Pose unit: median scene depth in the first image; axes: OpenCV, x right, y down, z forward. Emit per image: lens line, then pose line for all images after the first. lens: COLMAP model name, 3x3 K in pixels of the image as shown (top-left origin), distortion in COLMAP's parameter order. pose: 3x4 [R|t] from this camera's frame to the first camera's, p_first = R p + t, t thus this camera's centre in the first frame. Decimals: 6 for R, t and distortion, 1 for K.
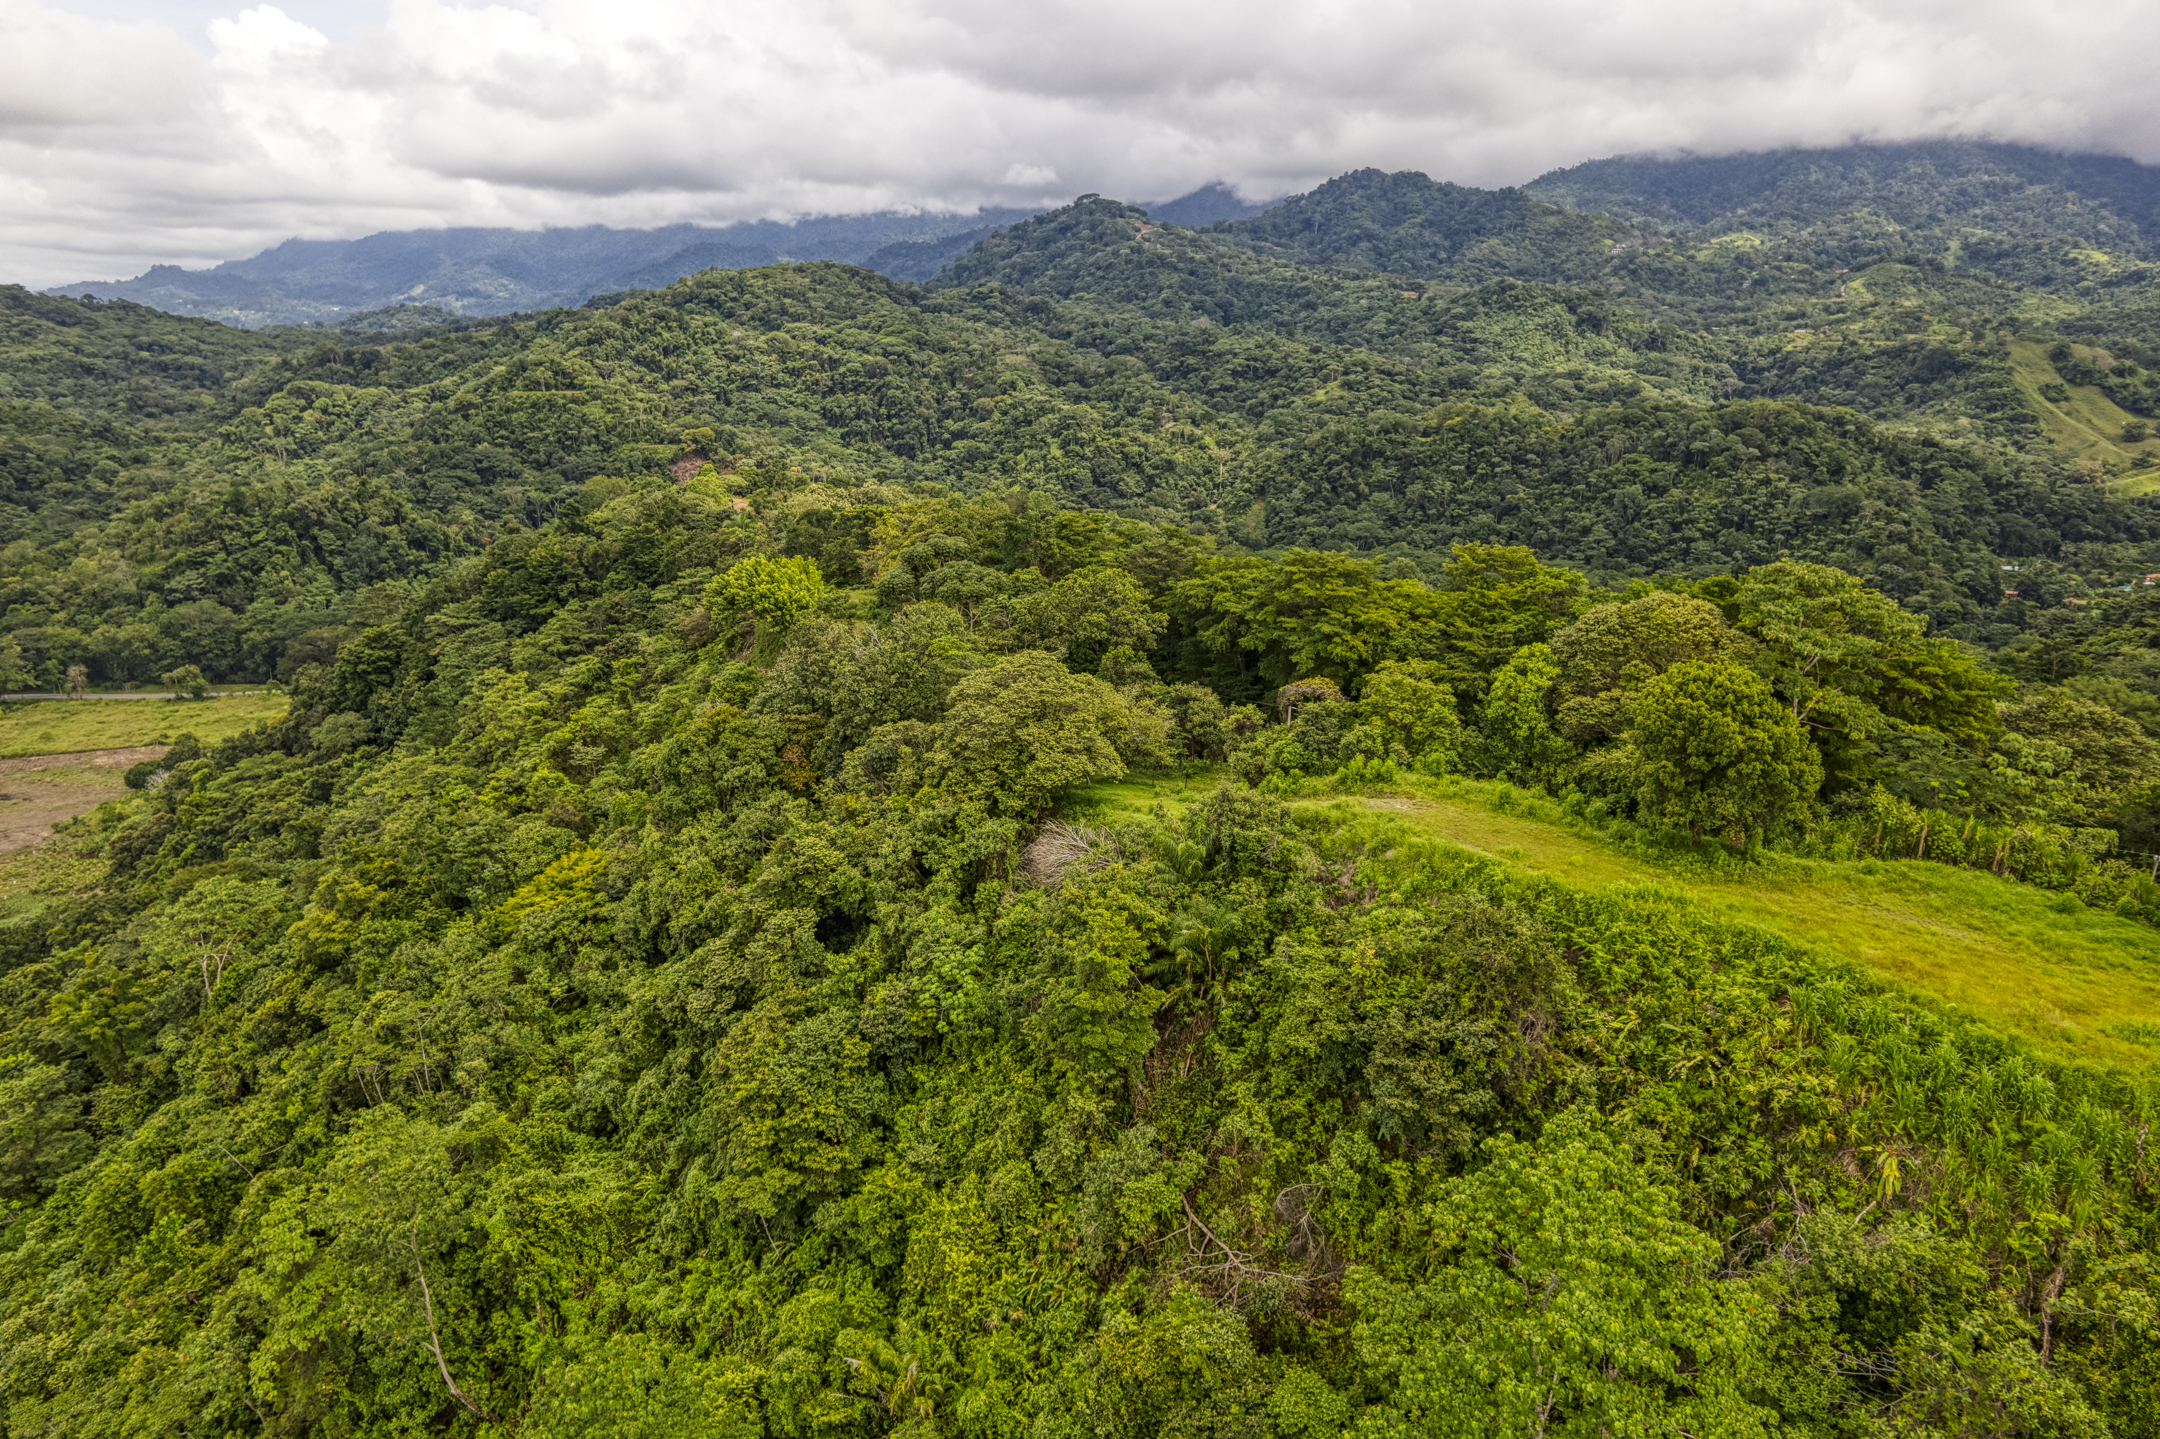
lens RADIAL K [[1373.5, 0, 1078.7], [0, 1373.5, 734.8], [0, 0, 1]] dist [-0.078392, 0.070259]
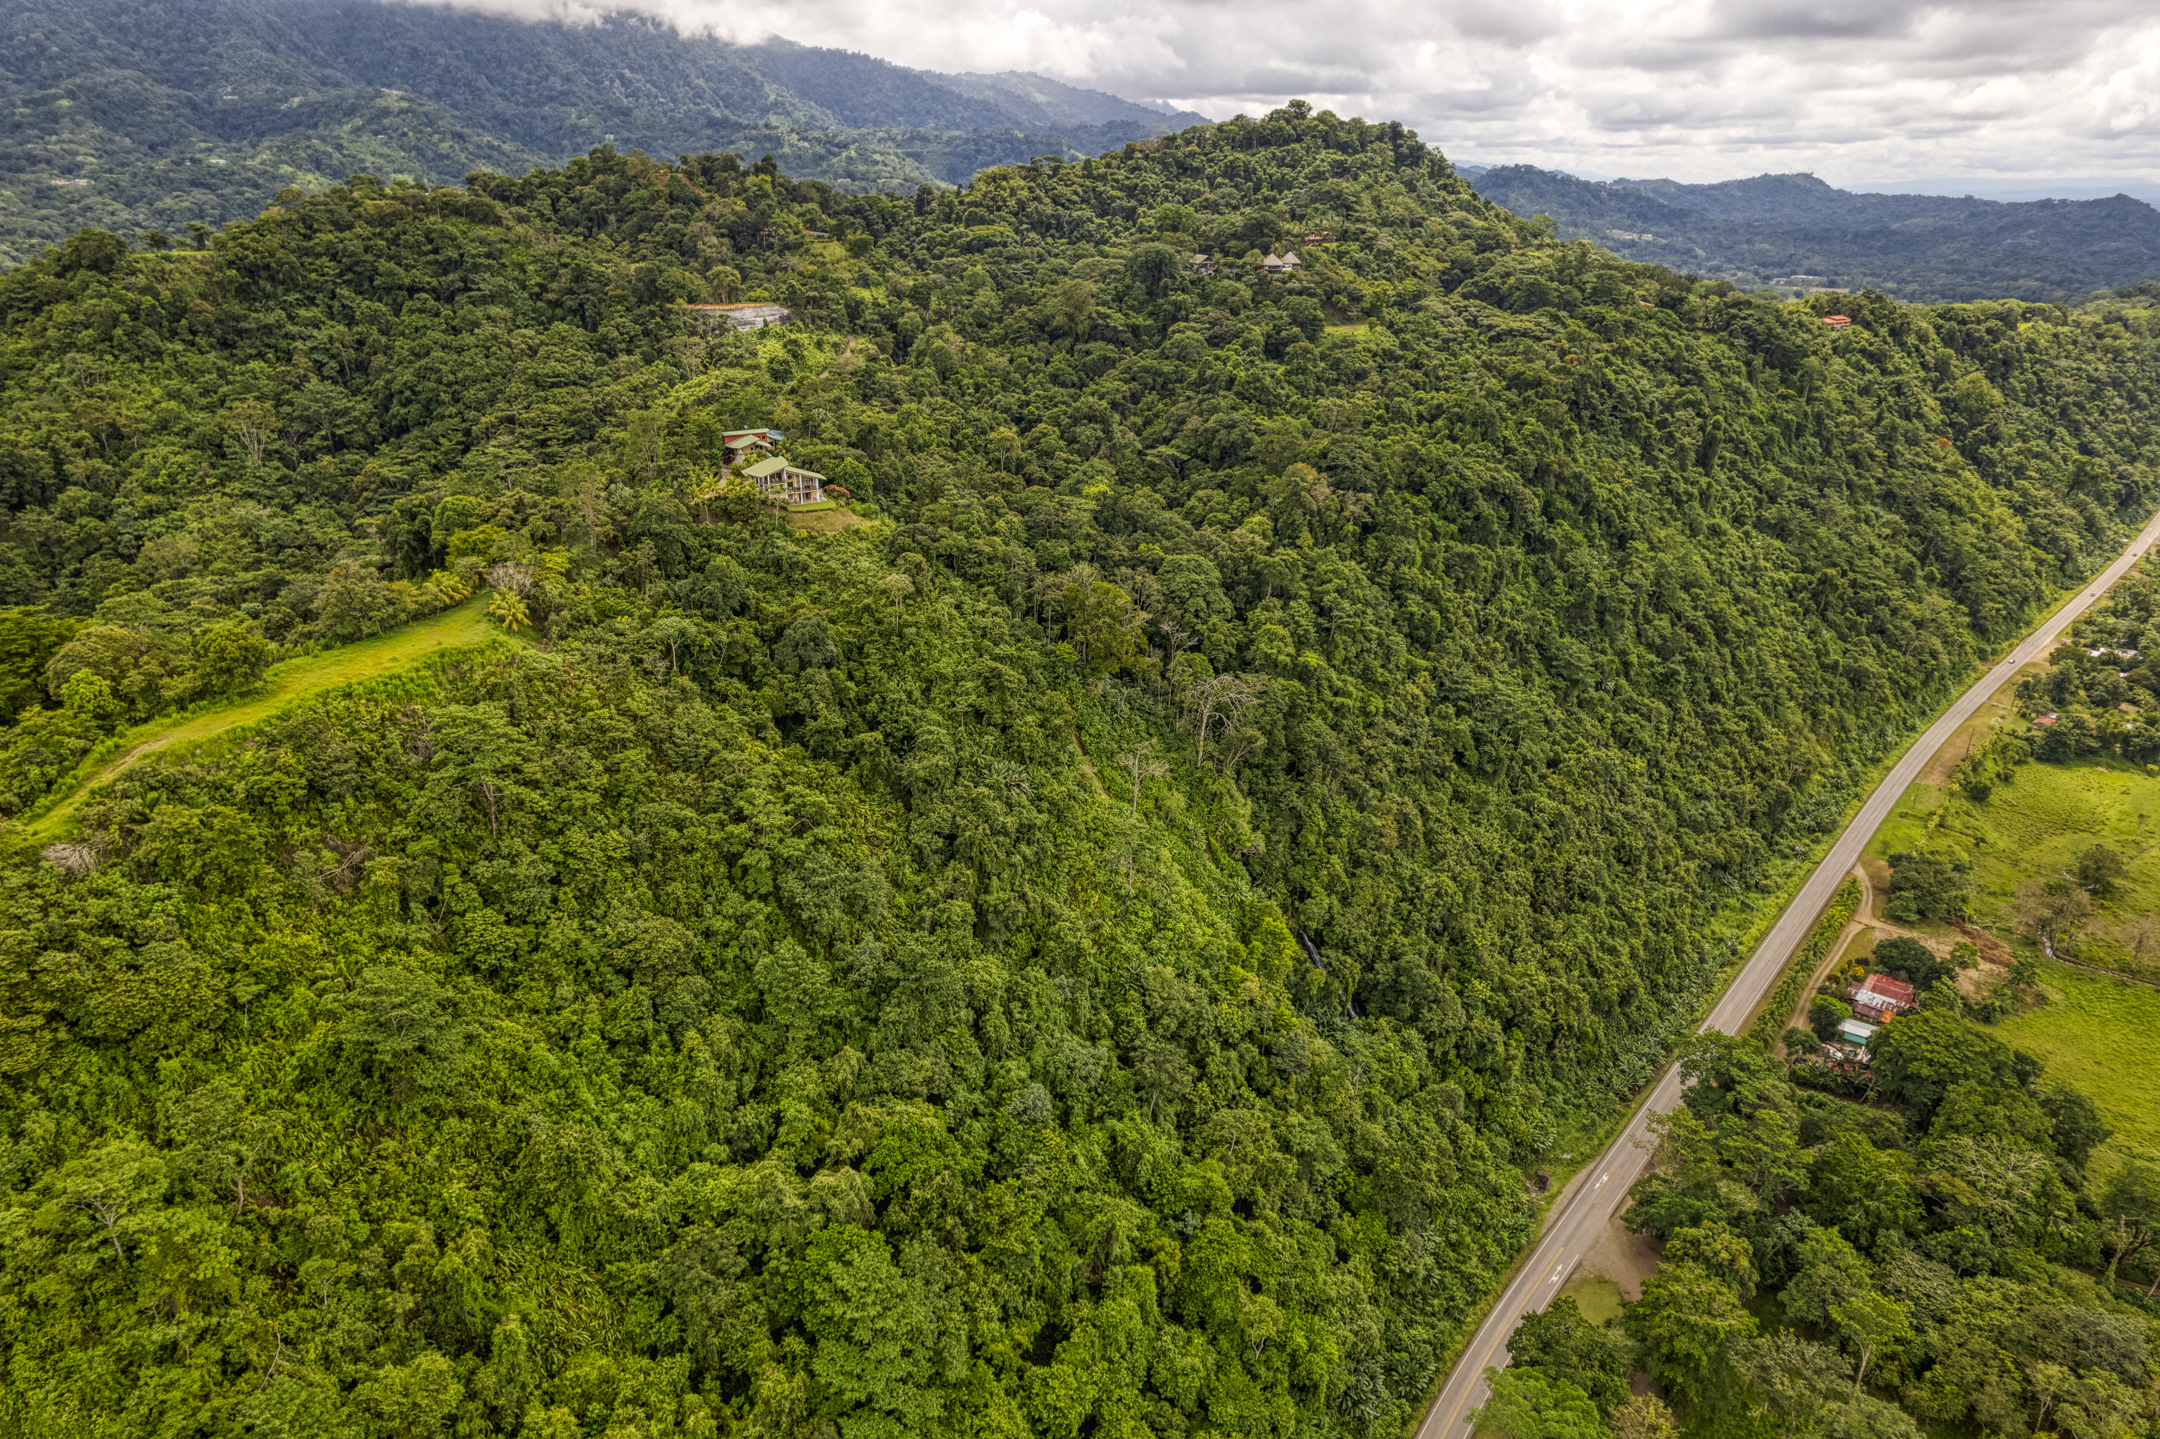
lens RADIAL K [[1373.5, 0, 1076.5], [0, 1373.5, 727.5], [0, 0, 1]] dist [-0.078392, 0.070259]
pose [[-0.364583, -0.367076, 0.855766, -0.201148], [0.262101, 0.841410, 0.472581, -0.056710], [-0.893522, 0.396592, -0.210553, 0.010398]]
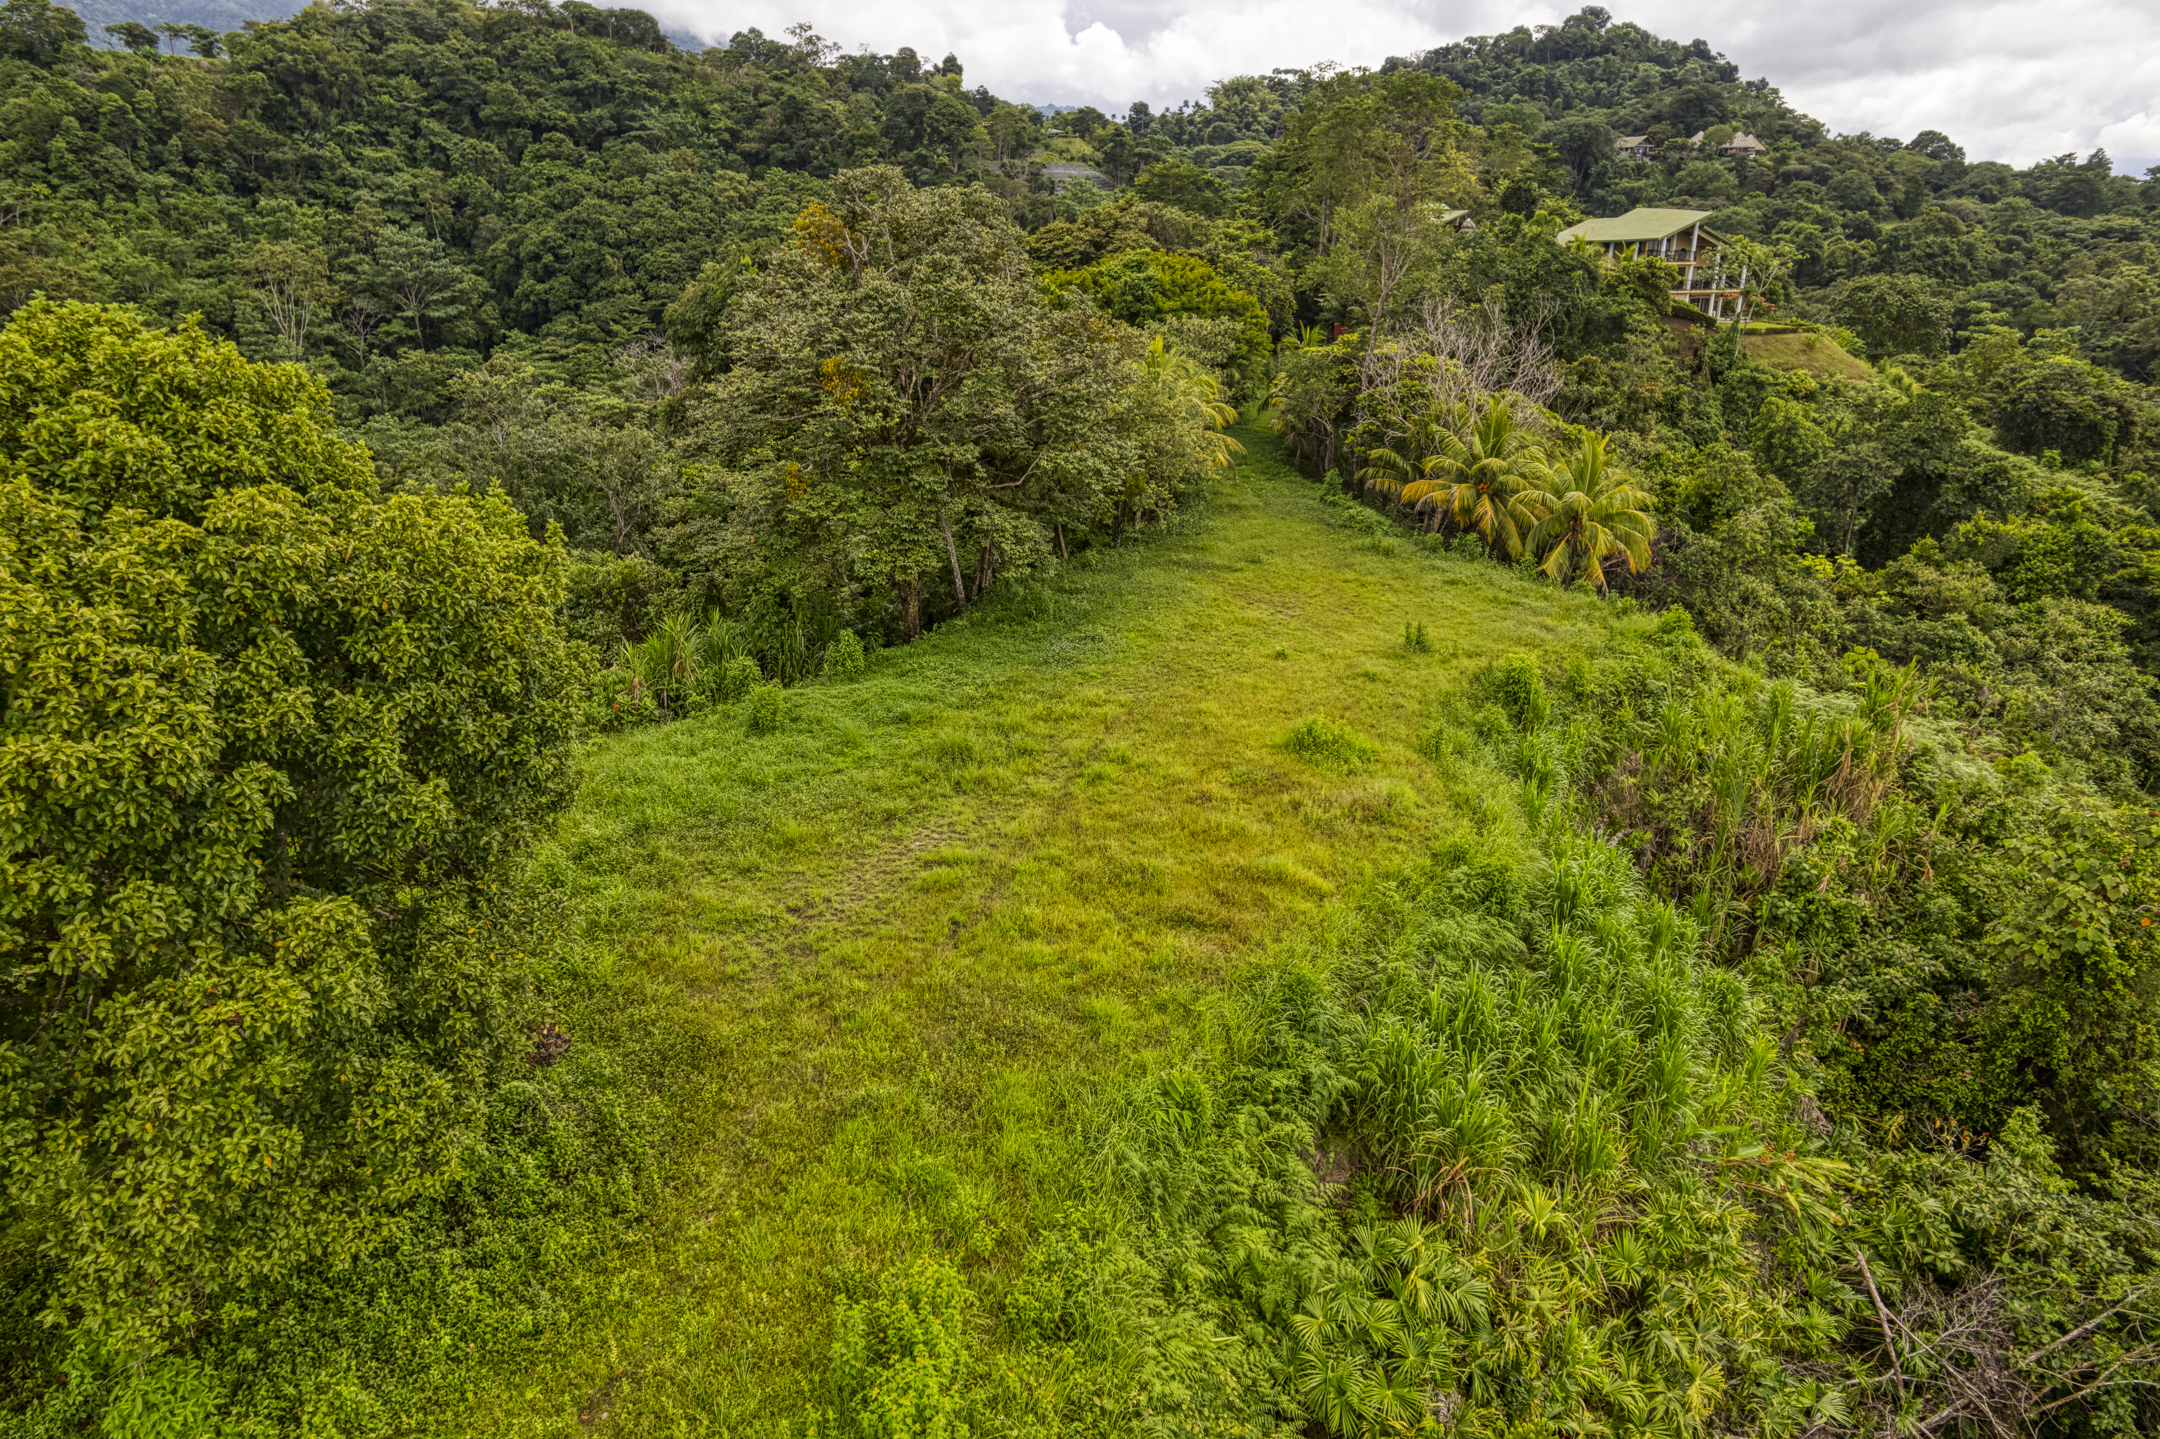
lens RADIAL K [[1373.5, 0, 1075.4], [0, 1373.5, 728.4], [0, 0, 1]] dist [-0.078392, 0.070259]
pose [[-0.355286, -0.340373, 0.870585, 0.022294], [0.265526, 0.856234, 0.443124, -0.003324], [-0.896252, 0.388599, -0.213830, 0.075563]]
